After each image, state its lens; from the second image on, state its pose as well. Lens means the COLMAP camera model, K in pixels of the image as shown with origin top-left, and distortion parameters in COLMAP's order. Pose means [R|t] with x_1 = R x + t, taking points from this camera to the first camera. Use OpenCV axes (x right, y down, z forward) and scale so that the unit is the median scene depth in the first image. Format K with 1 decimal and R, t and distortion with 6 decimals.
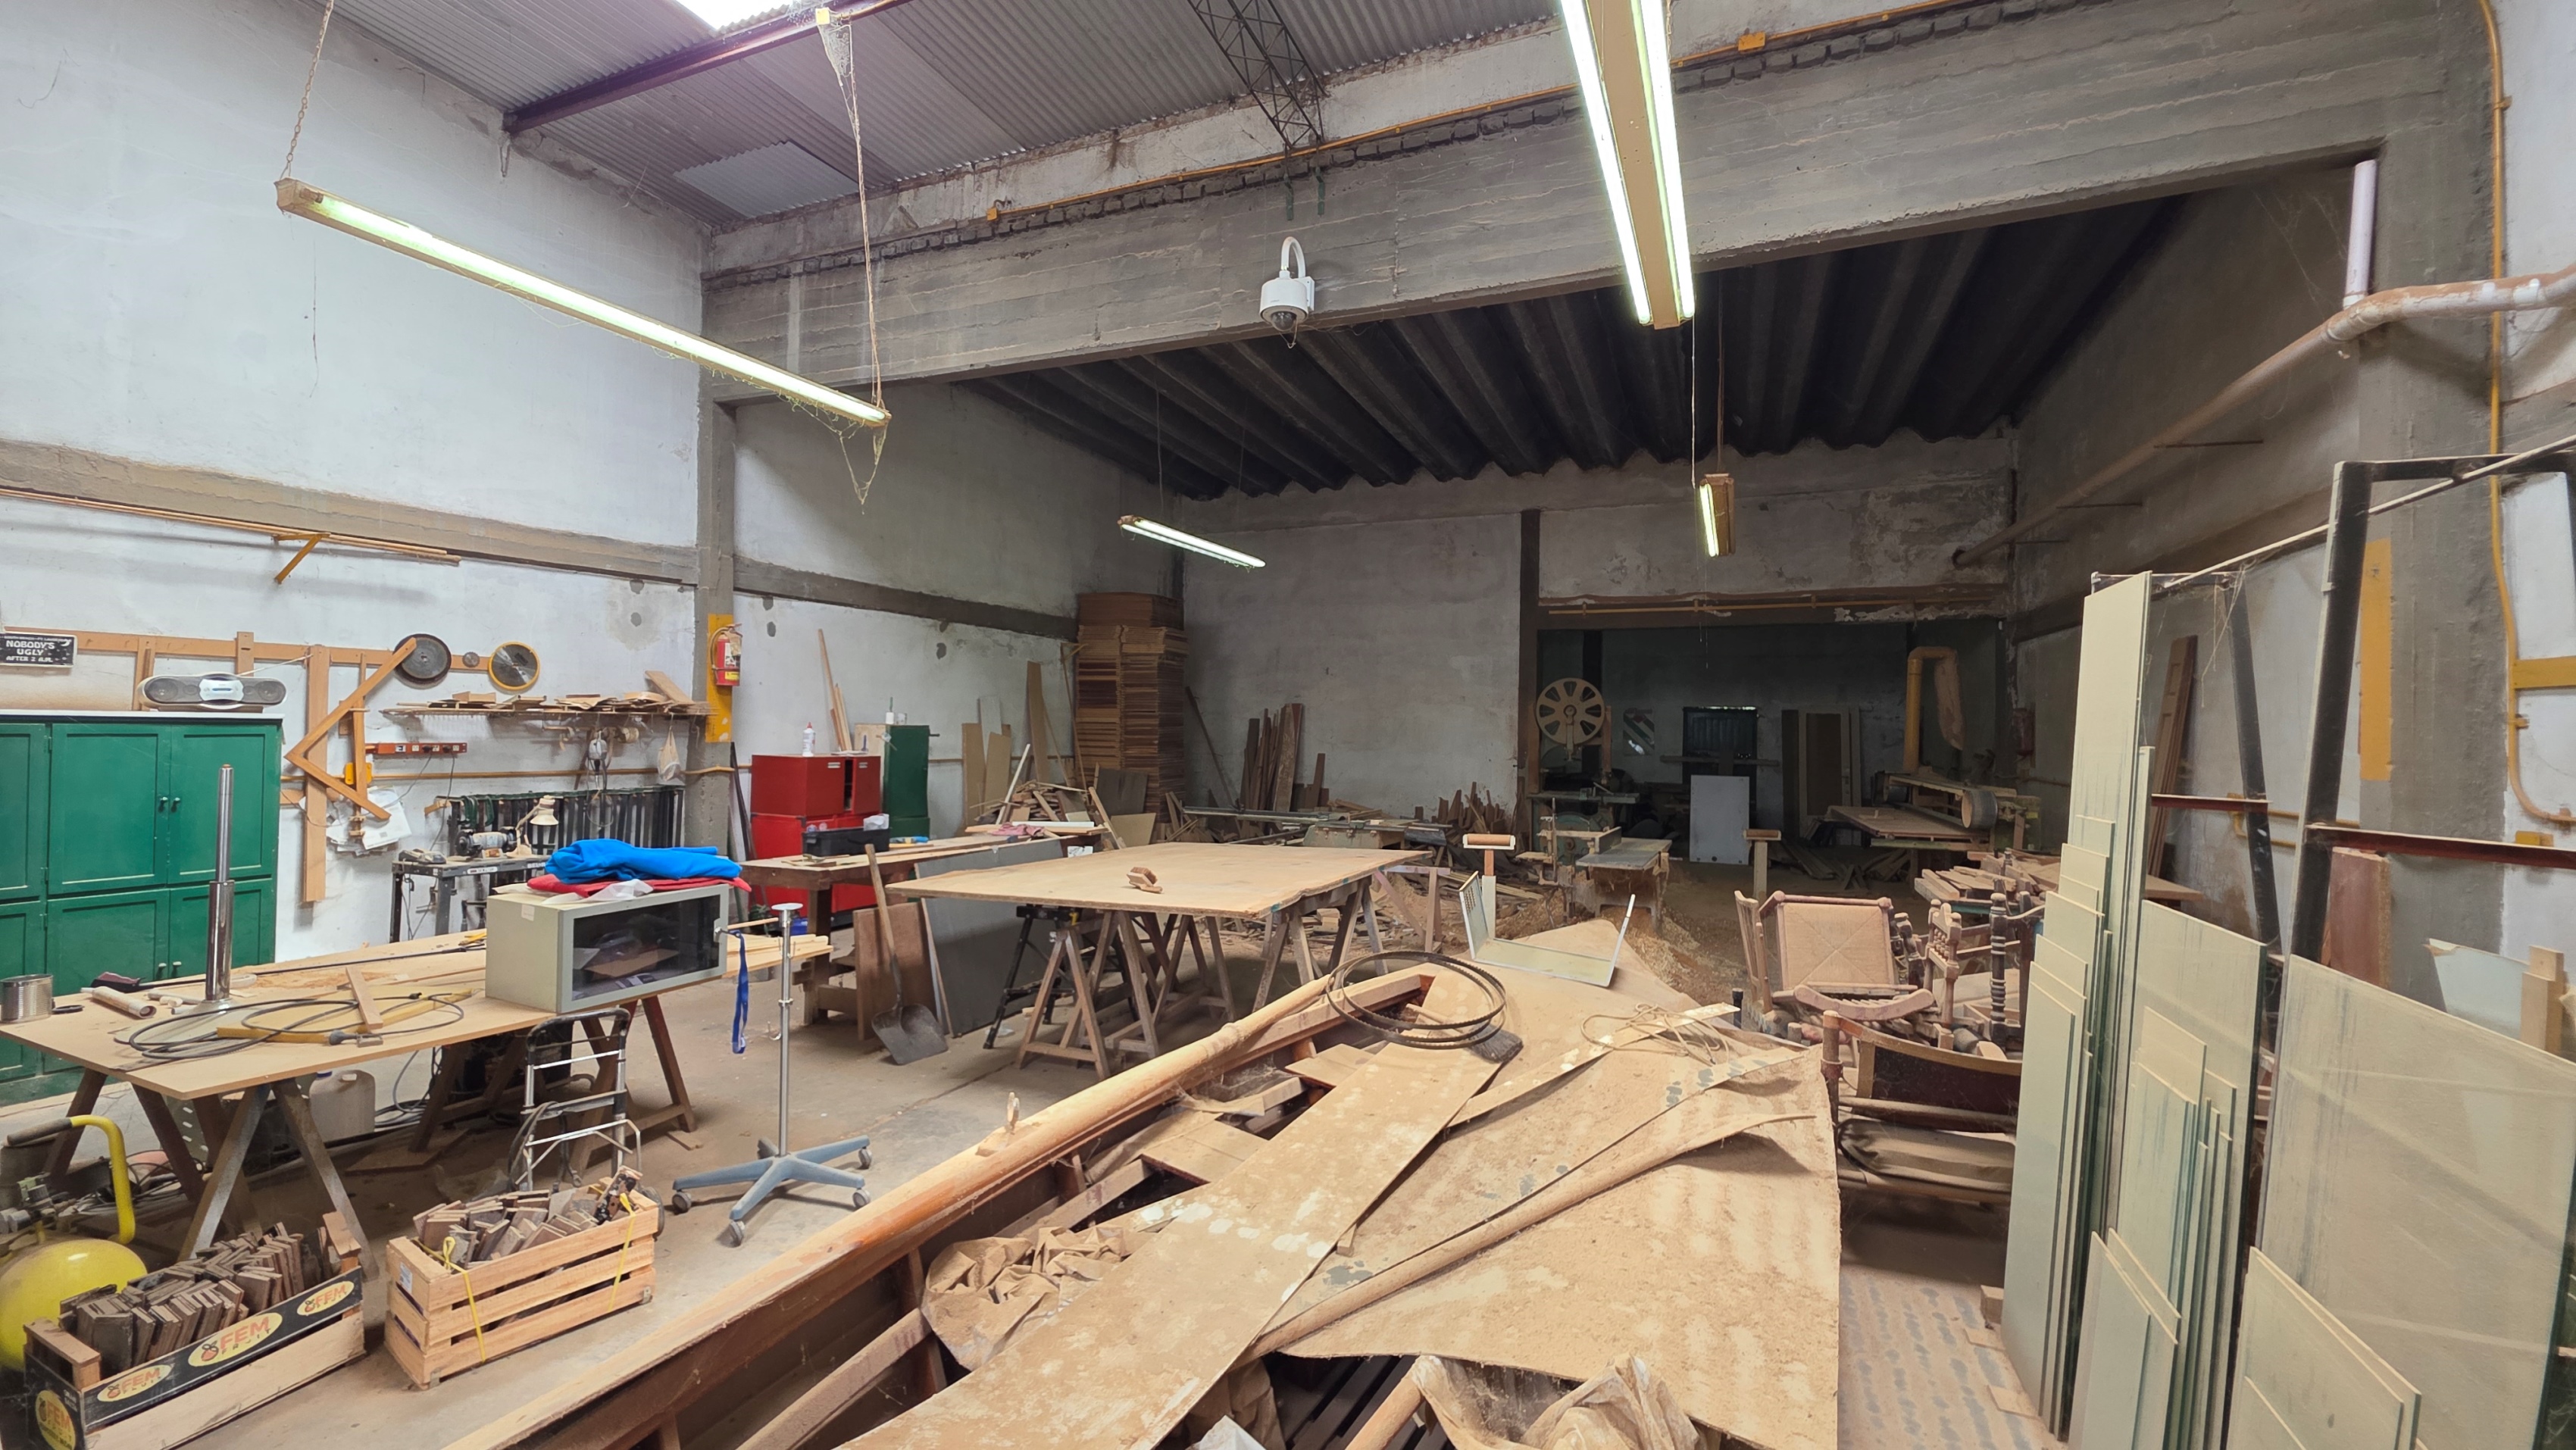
lens RADIAL K [[1026.9, 0, 1287.4], [0, 1026.9, 711.3], [0, 0, 1]] dist [0.011524, -0.007951]
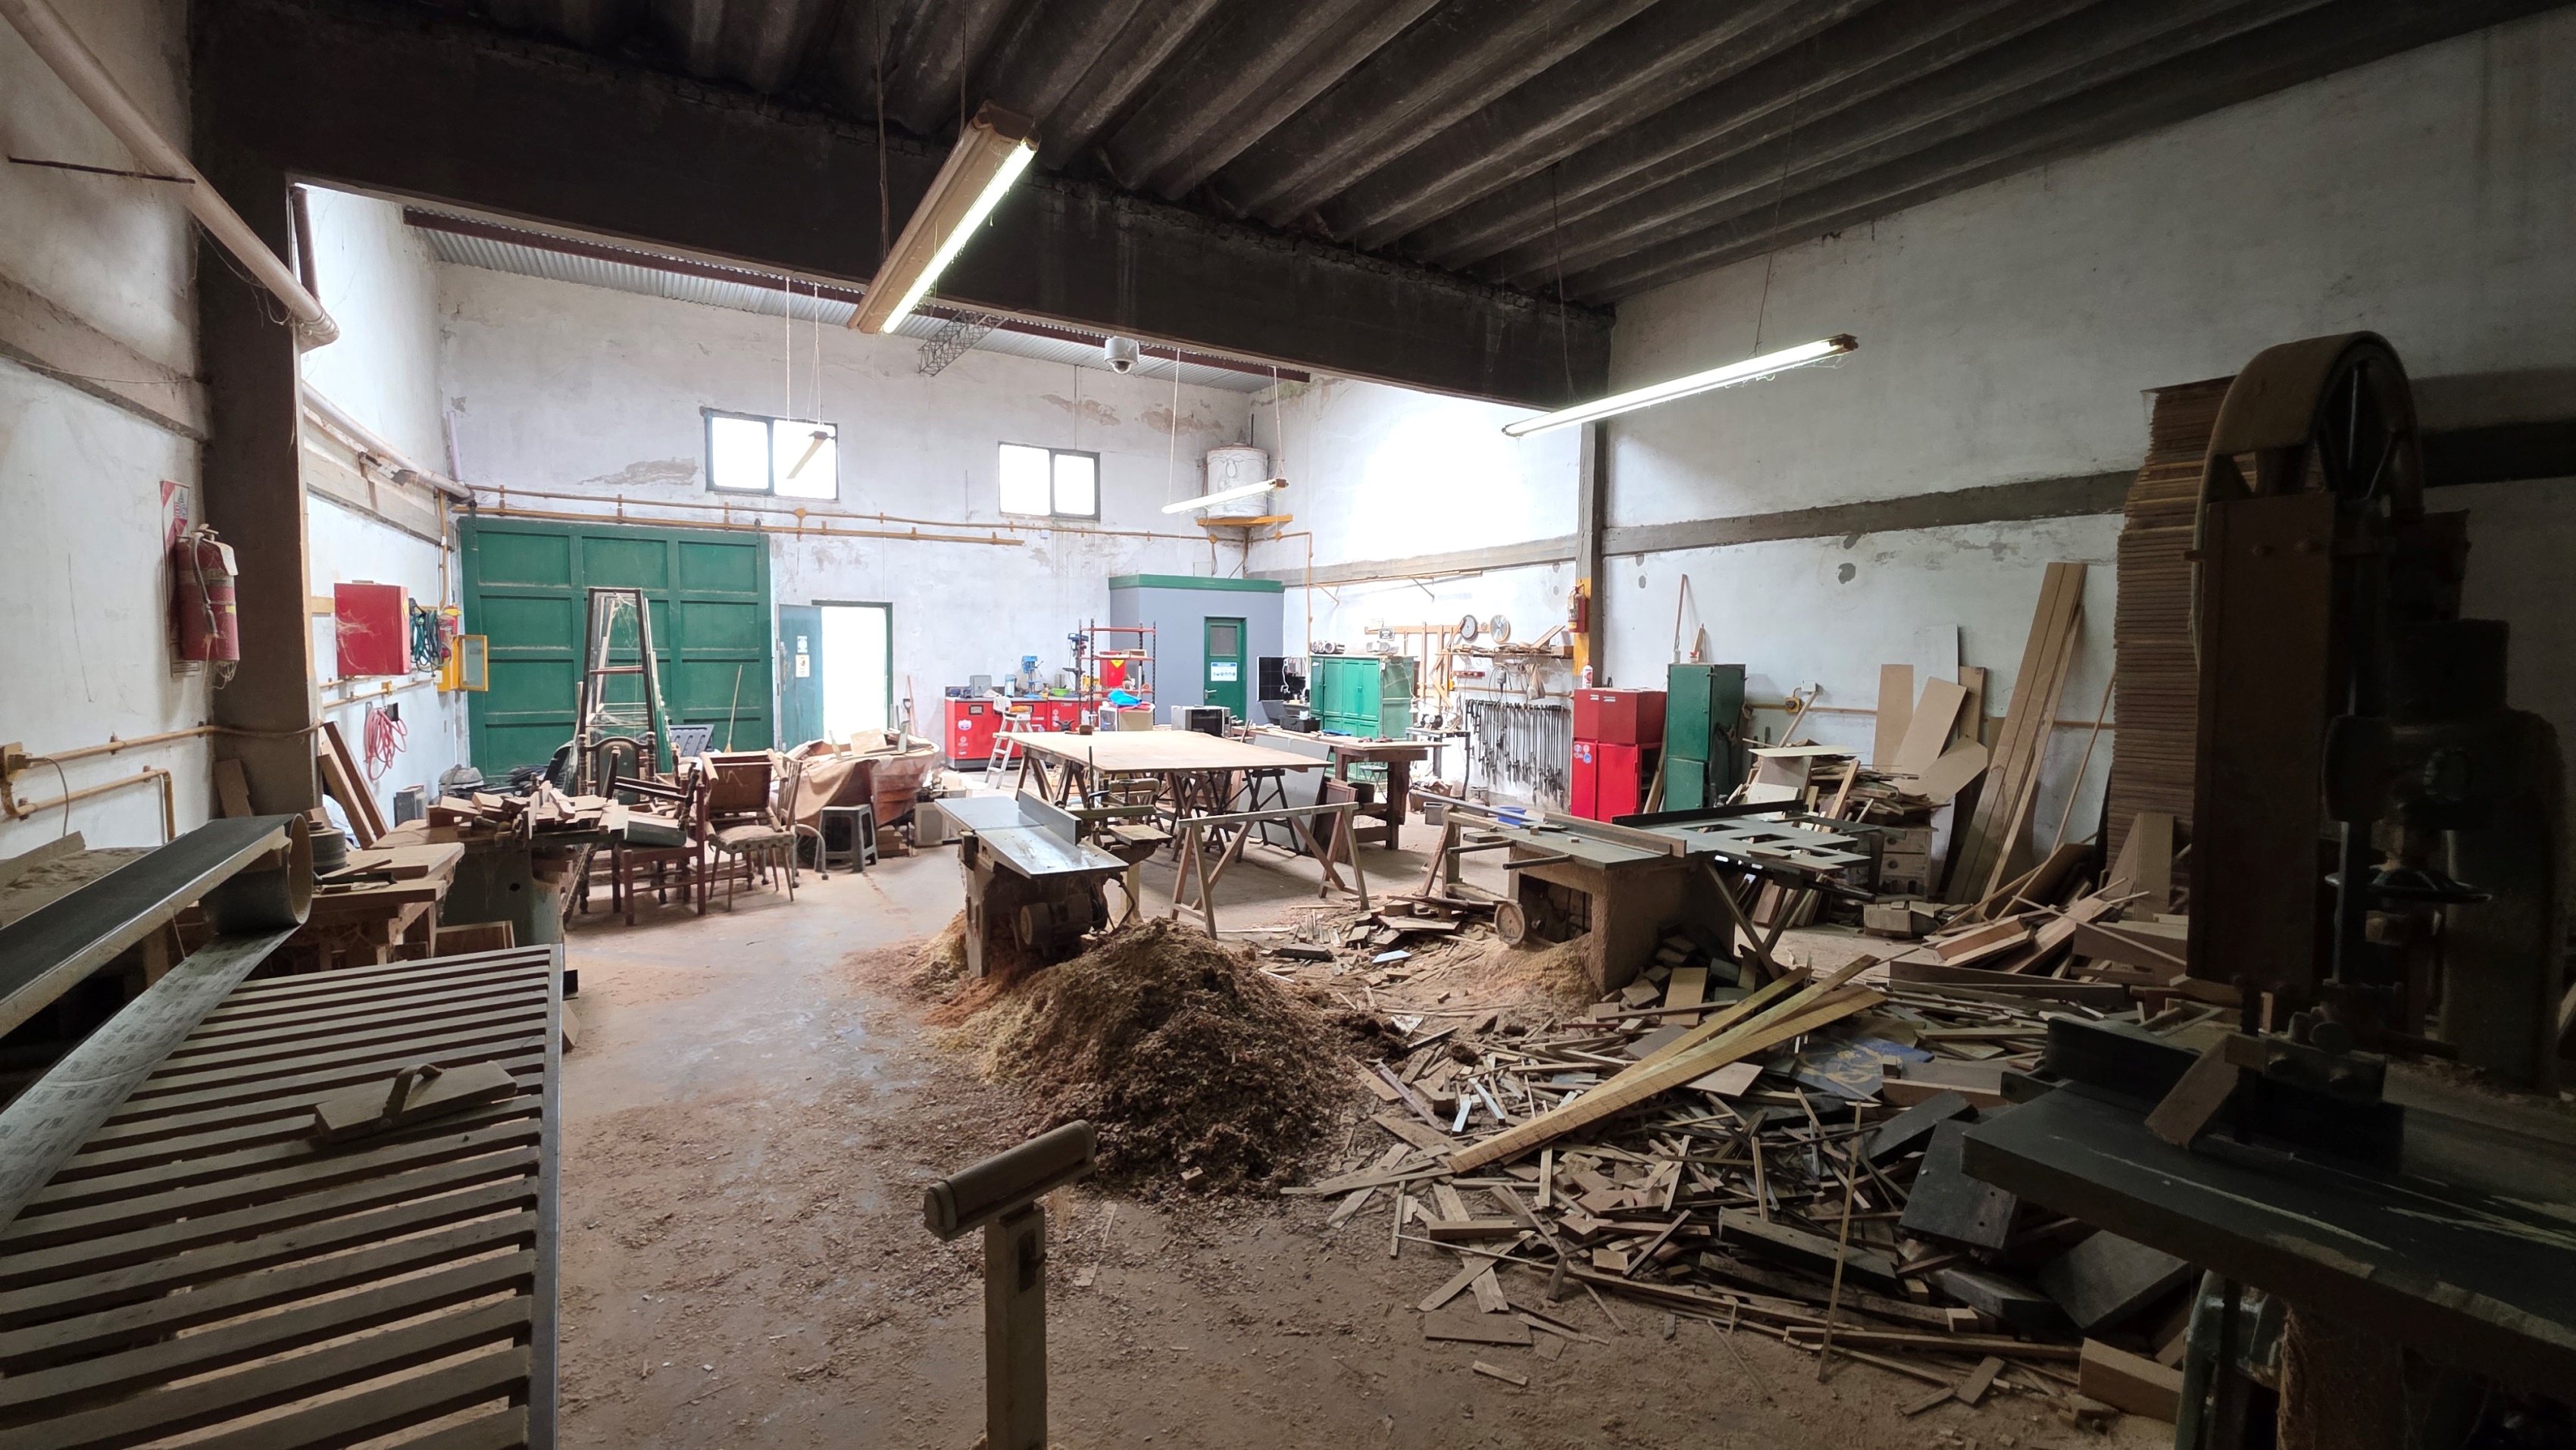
lens RADIAL K [[1026.9, 0, 1287.4], [0, 1026.9, 711.3], [0, 0, 1]] dist [0.011524, -0.007951]
pose [[-0.574835, 0.028748, -0.817764, 0.572202], [-0.005789, 0.999215, 0.039196, 0.019856], [0.818249, 0.027266, -0.574217, 1.115090]]
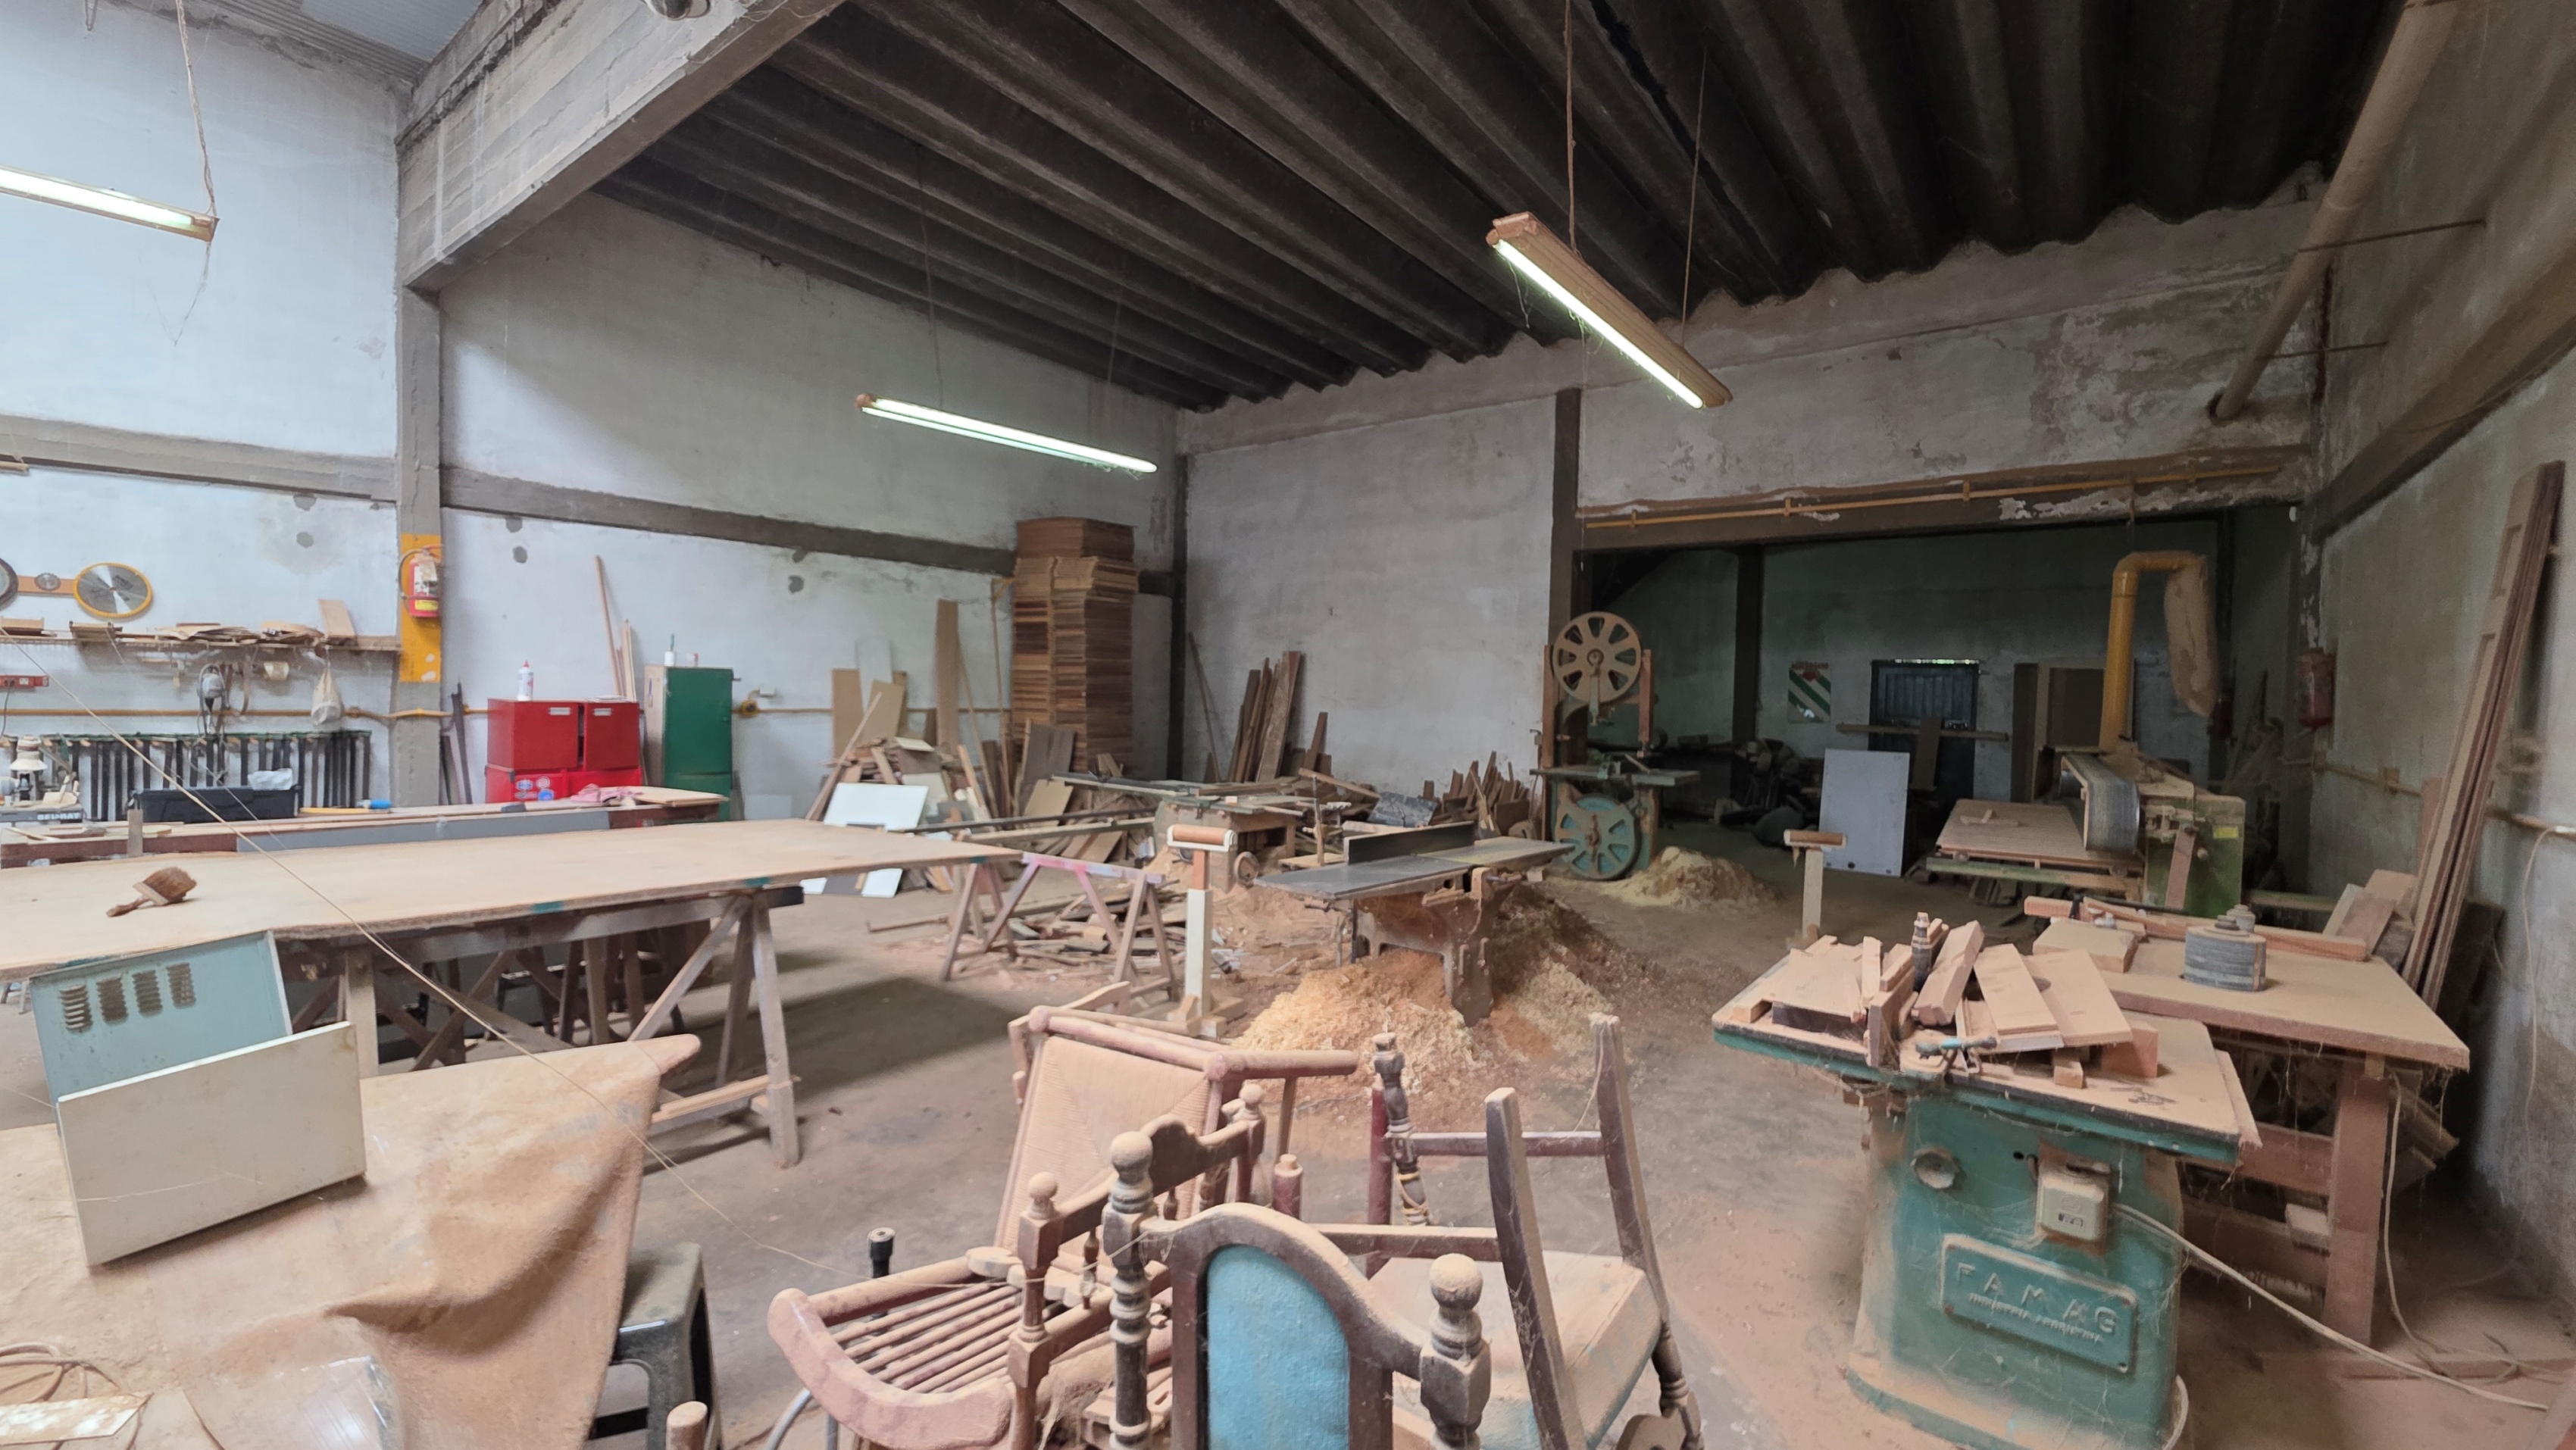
lens RADIAL K [[1026.9, 0, 1287.4], [0, 1026.9, 711.3], [0, 0, 1]] dist [0.011524, -0.007951]
pose [[0.965184, 0.014161, -0.261189, 0.294925], [-0.004984, 0.999348, 0.035763, 0.015206], [0.261525, -0.033216, 0.964625, 0.268212]]
